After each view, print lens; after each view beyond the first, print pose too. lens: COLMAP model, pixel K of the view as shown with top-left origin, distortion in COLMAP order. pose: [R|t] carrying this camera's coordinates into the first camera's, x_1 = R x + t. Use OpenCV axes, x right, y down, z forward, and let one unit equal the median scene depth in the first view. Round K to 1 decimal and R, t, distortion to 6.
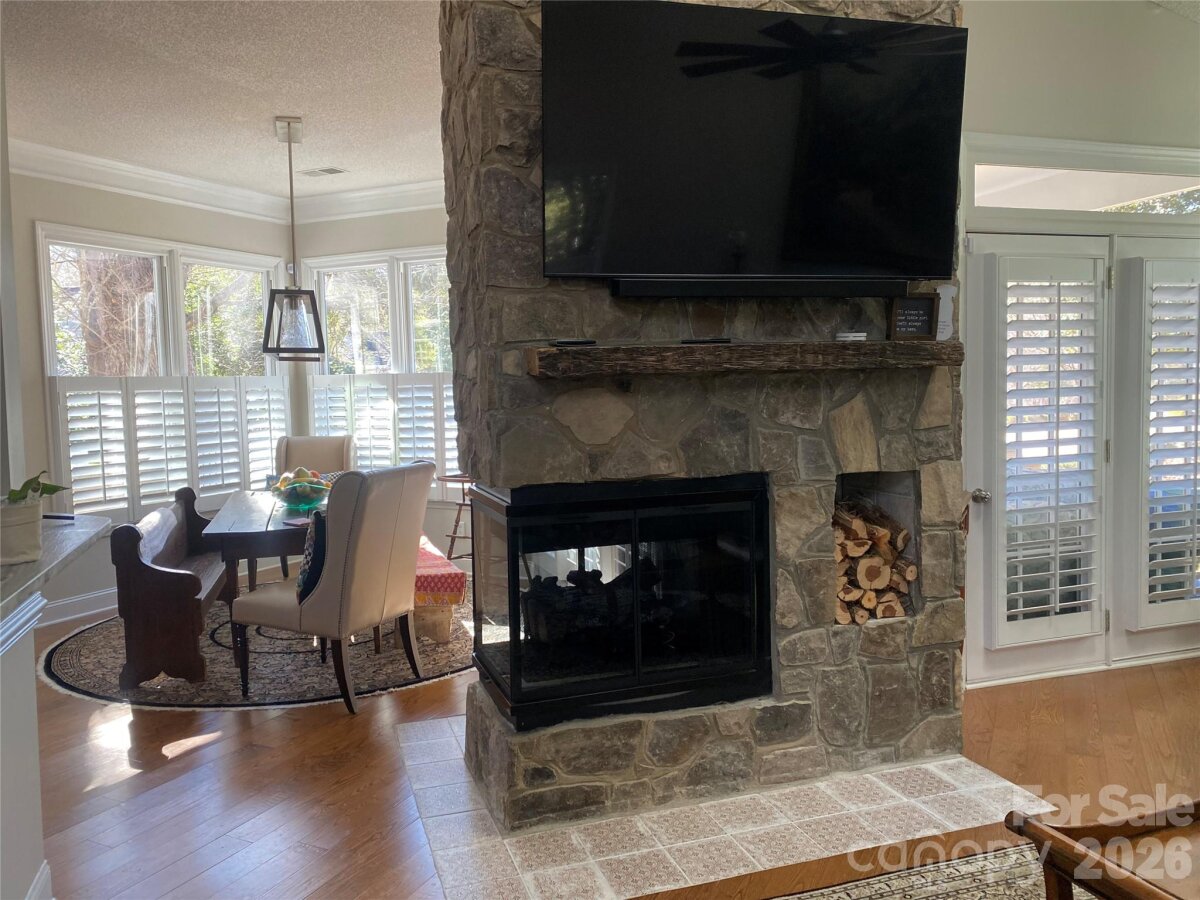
lens RADIAL K [[913.1, 0, 598.9], [0, 913.1, 447.9], [0, 0, 1]] dist [0.001264, 0.021042]
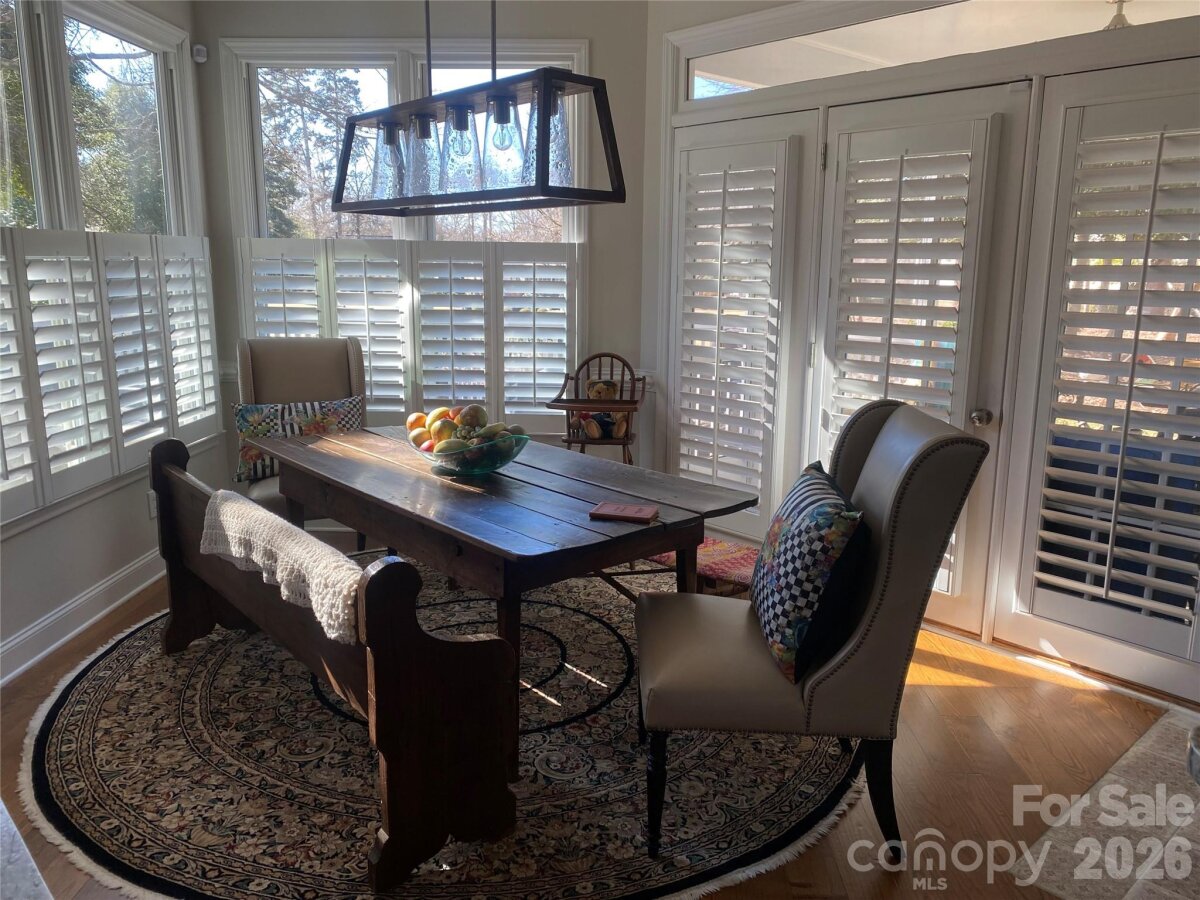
lens RADIAL K [[913.1, 0, 601.0], [0, 913.1, 455.6], [0, 0, 1]] dist [0.001264, 0.021042]
pose [[0.914668, -0.054876, 0.400463, -0.370658], [-0.000244, 0.990666, 0.136309, -0.018892], [-0.404205, -0.124775, 0.906118, 0.337687]]
